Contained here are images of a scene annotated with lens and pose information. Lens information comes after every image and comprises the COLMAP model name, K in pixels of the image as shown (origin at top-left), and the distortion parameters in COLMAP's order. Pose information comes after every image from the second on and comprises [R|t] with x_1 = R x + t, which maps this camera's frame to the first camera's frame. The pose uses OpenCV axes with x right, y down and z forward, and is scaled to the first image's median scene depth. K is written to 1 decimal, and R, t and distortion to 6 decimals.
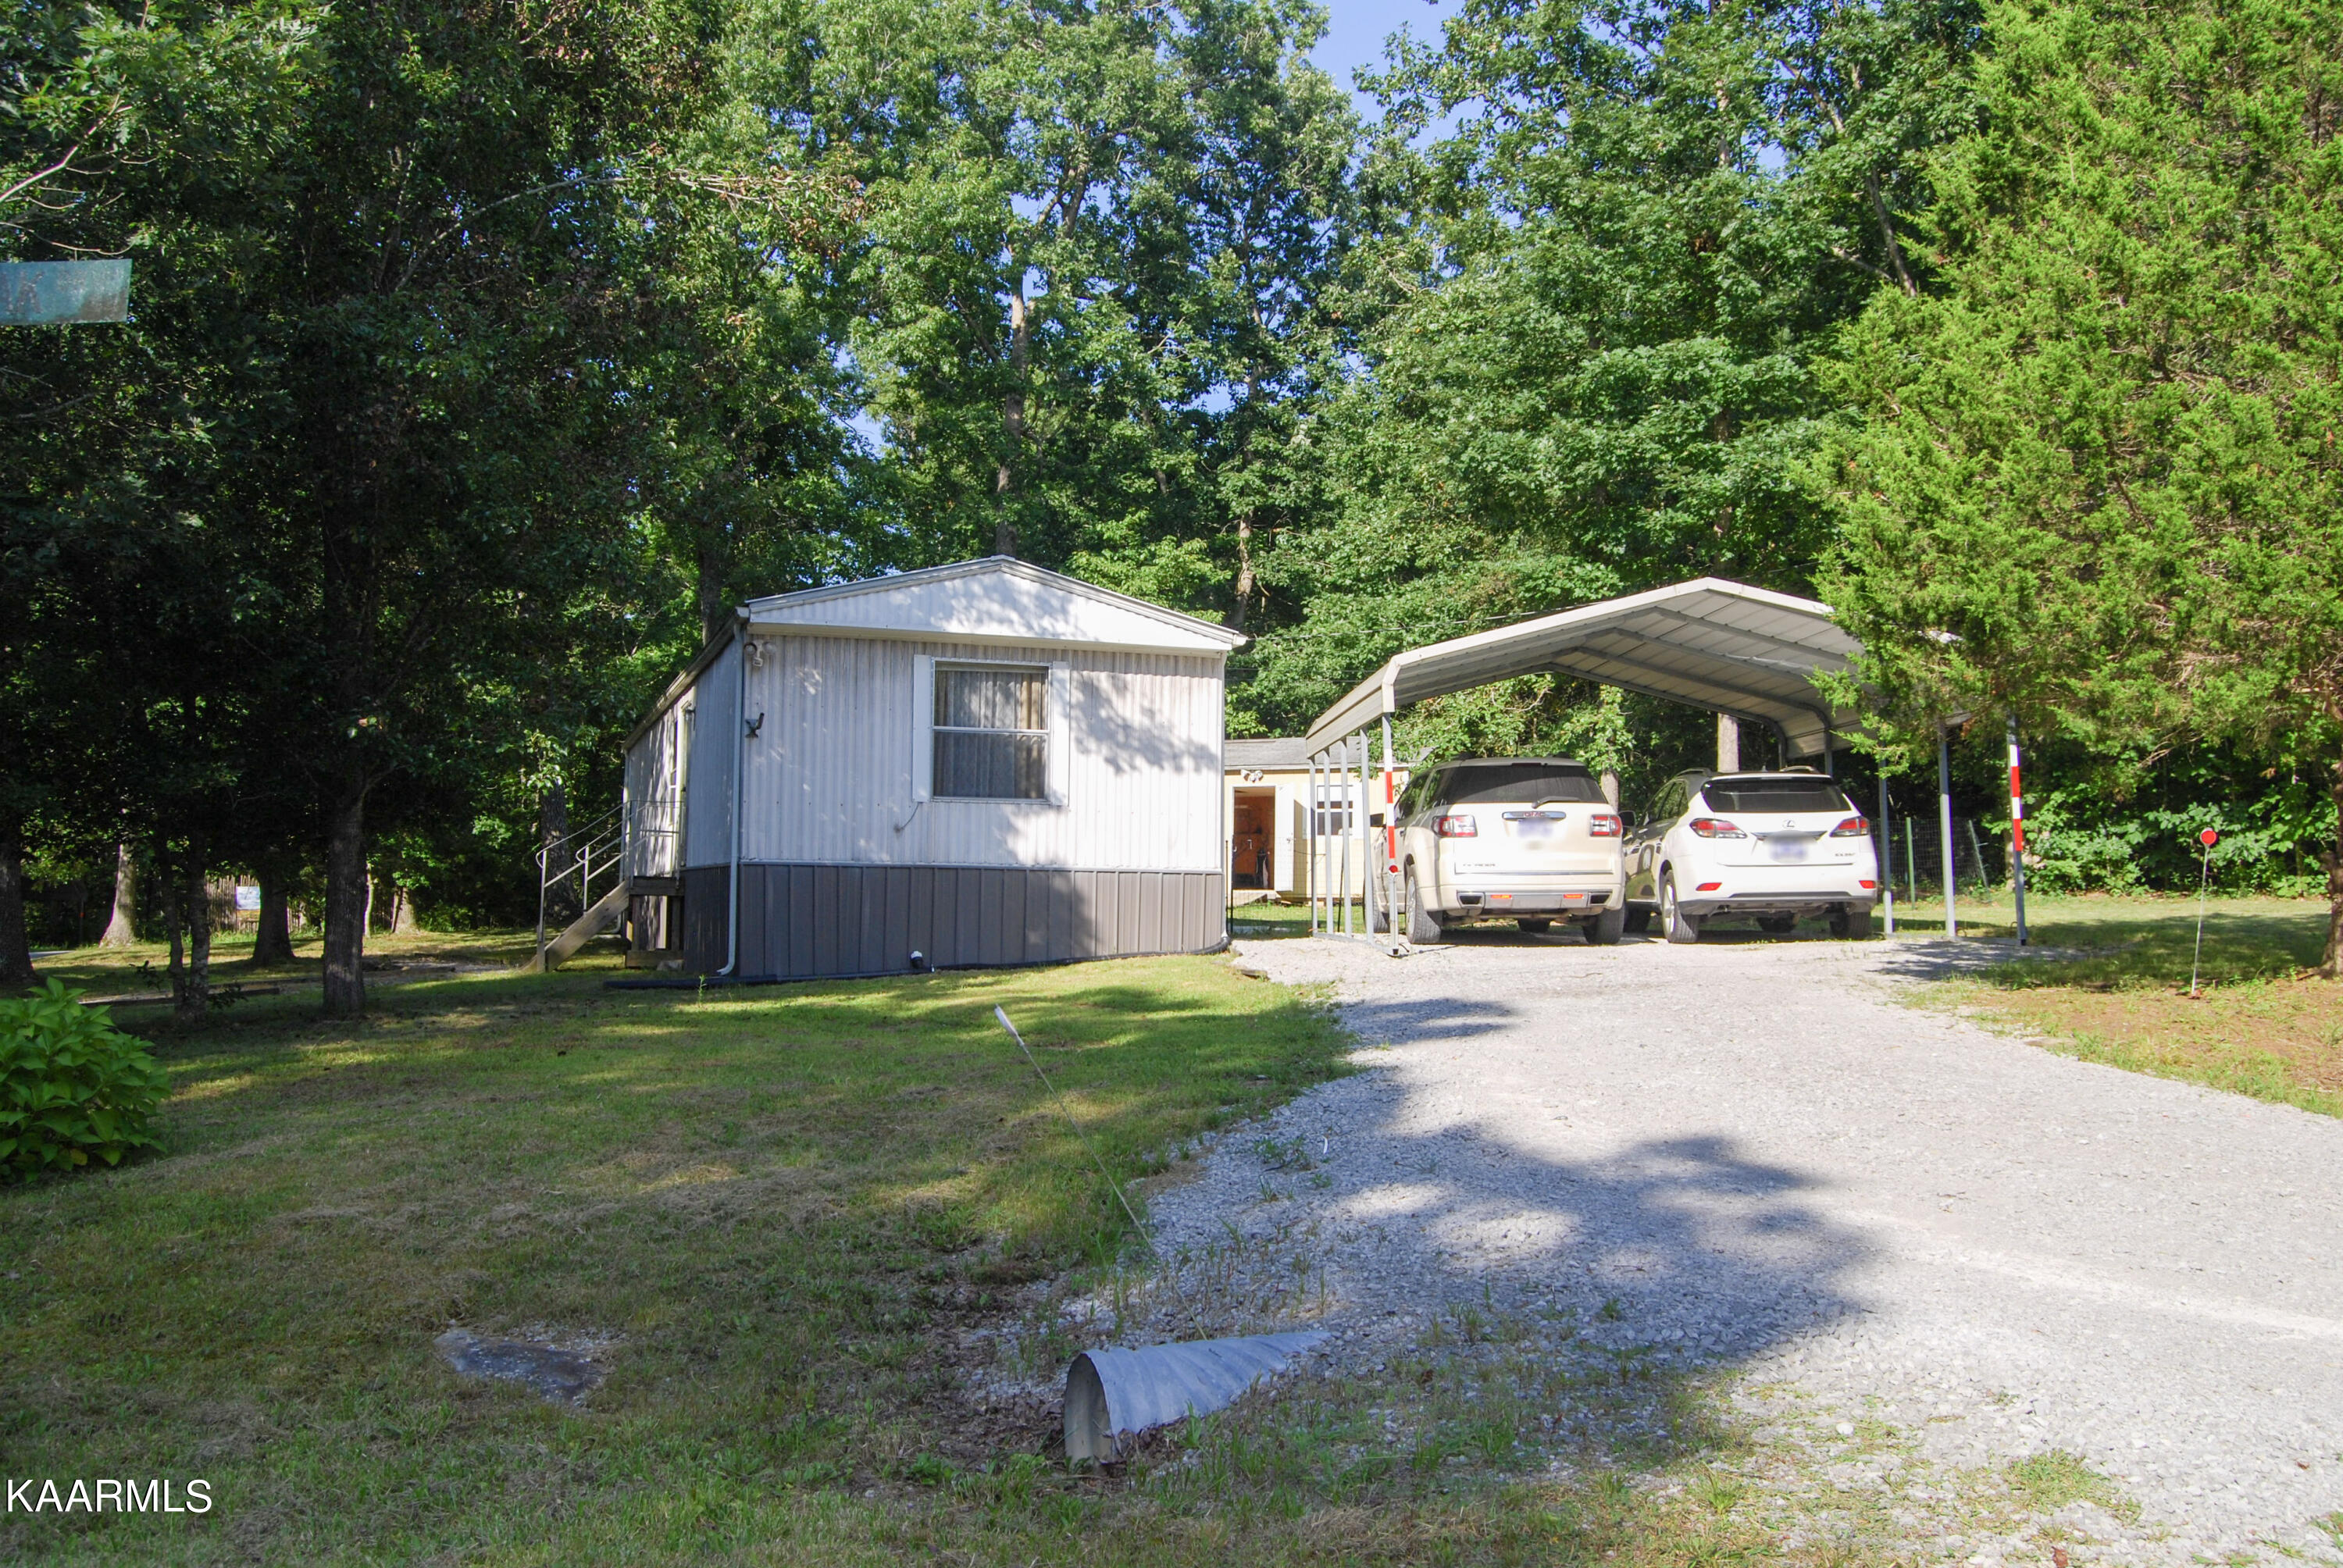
lens RADIAL K [[1992.5, 0, 1172.6], [0, 1992.5, 791.9], [0, 0, 1]] dist [-0.068611, 0.006158]
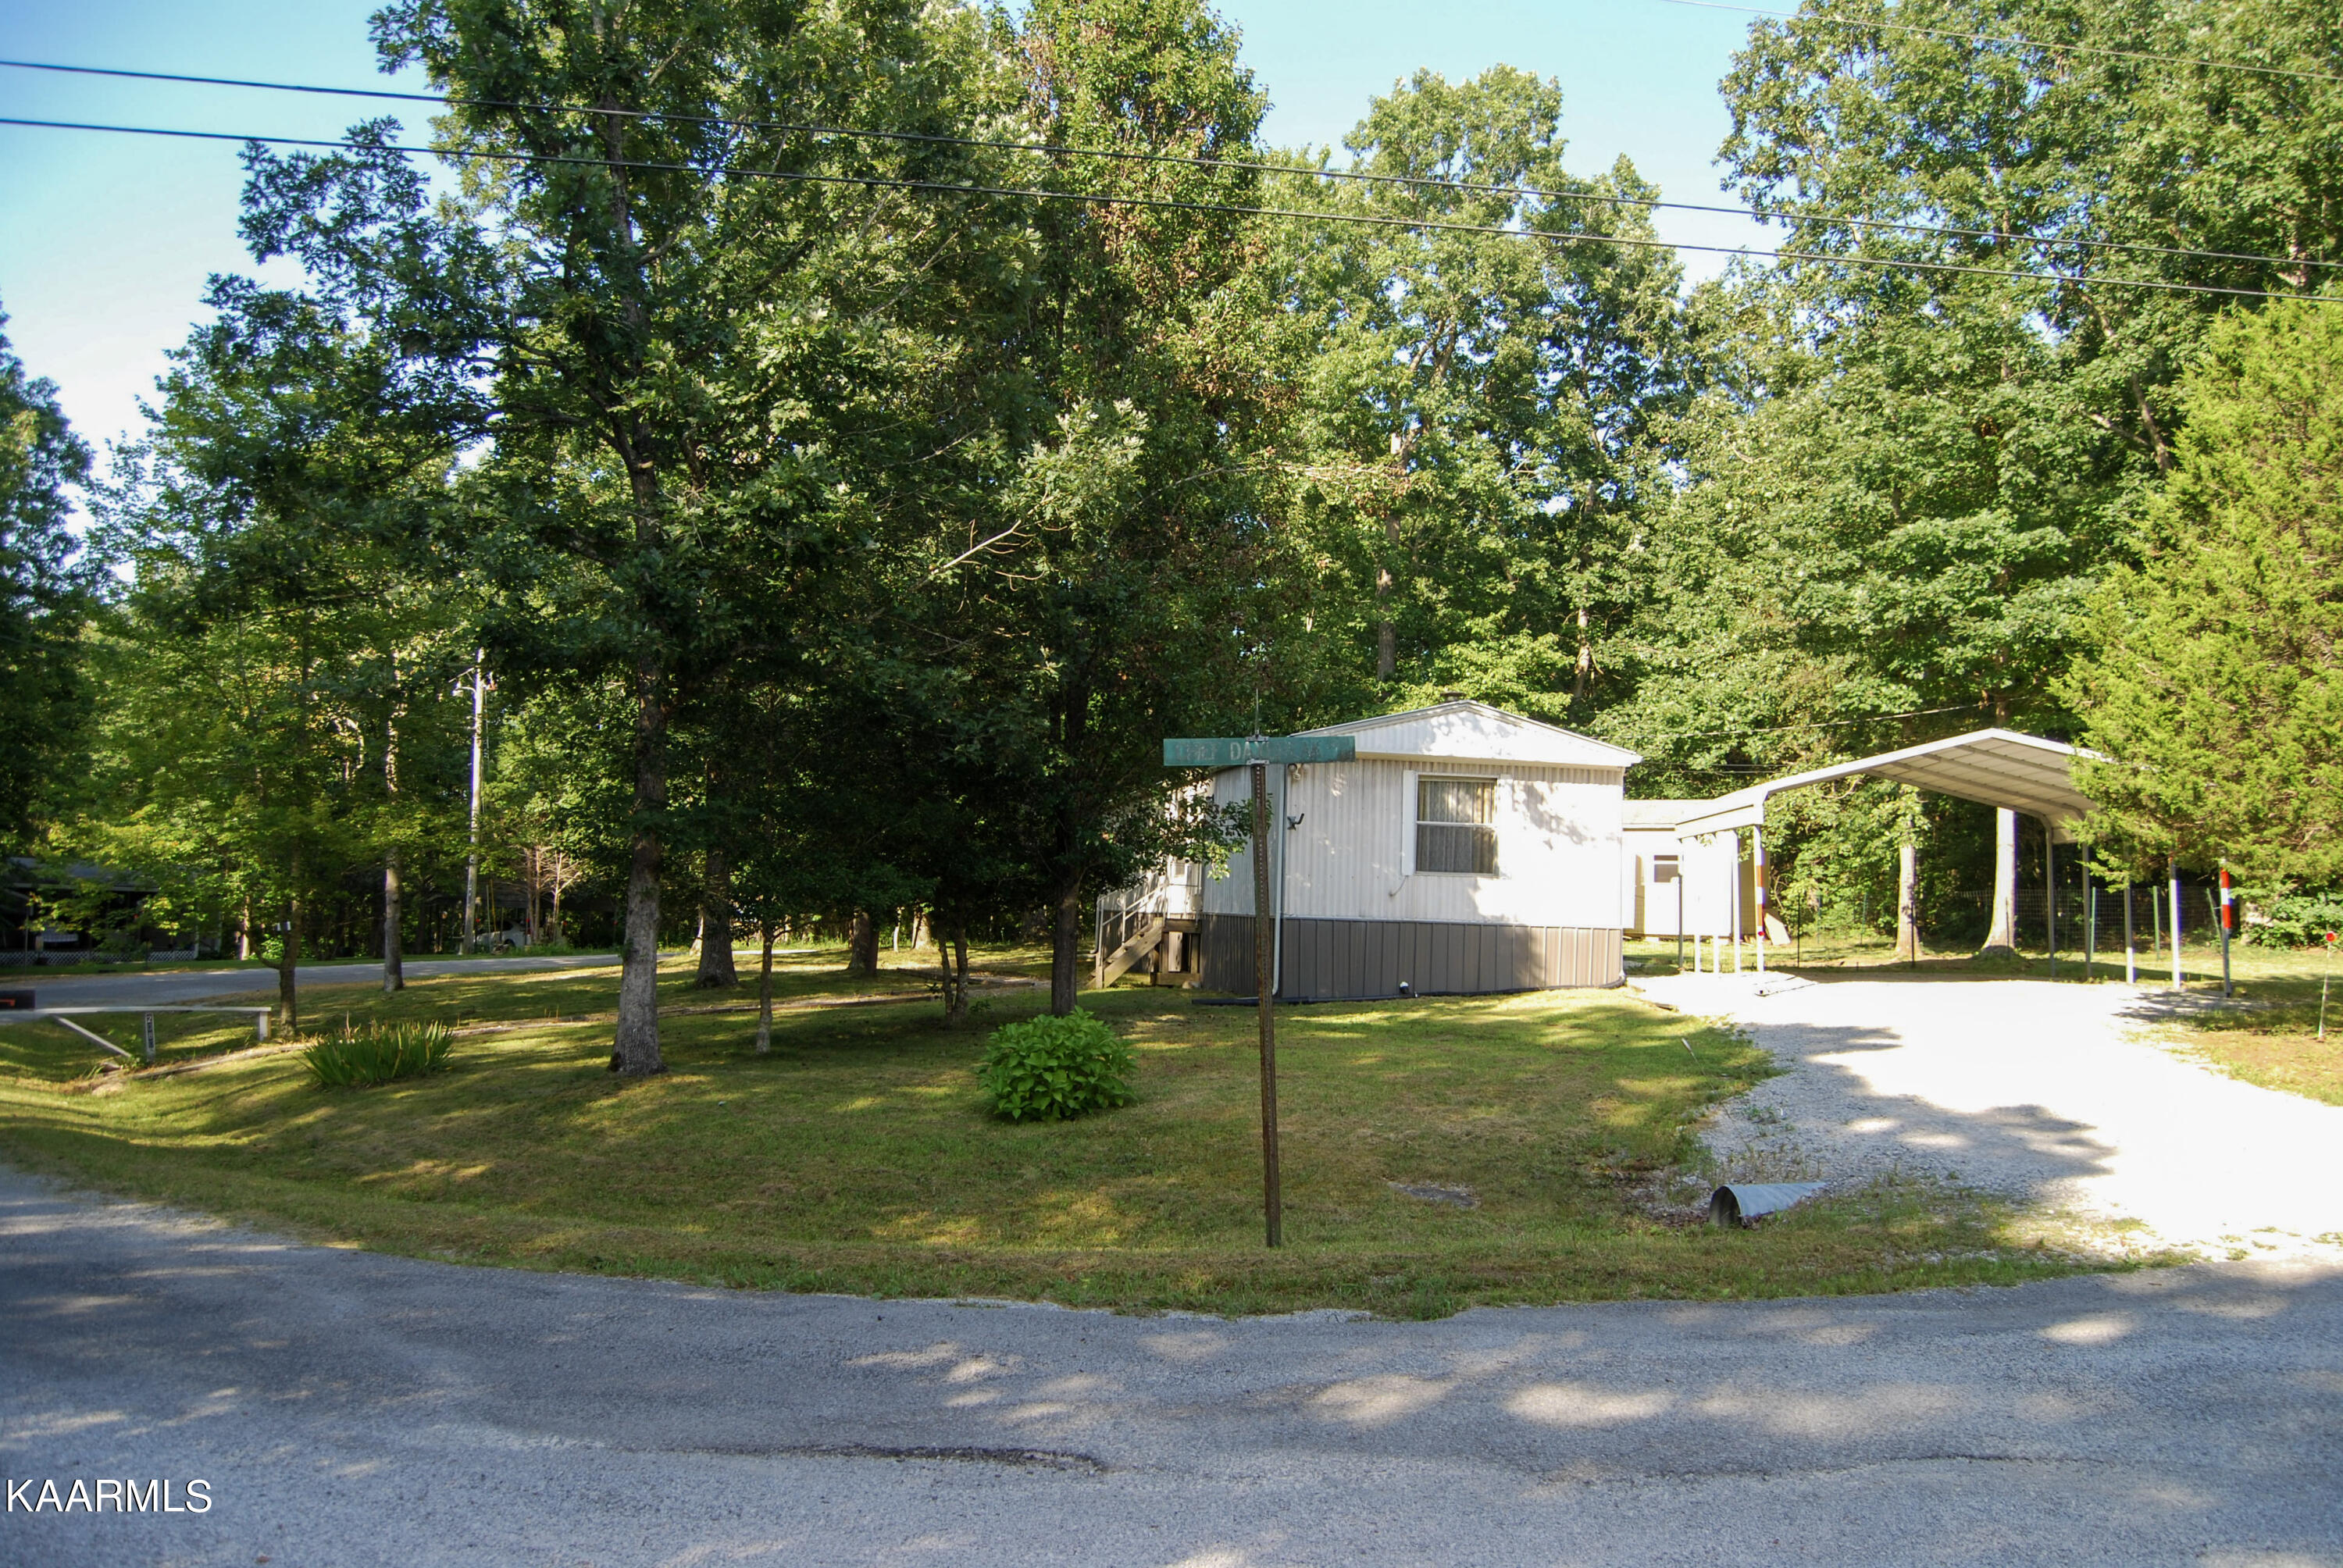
lens RADIAL K [[1870.4, 0, 1181.4], [0, 1870.4, 790.5], [0, 0, 1]] dist [-0.079596, 0.037653]
pose [[0.989187, 0.009611, -0.146346, -0.070804], [-0.011075, 0.999896, -0.009195, -0.031418], [0.146243, 0.010716, 0.989191, -0.250175]]
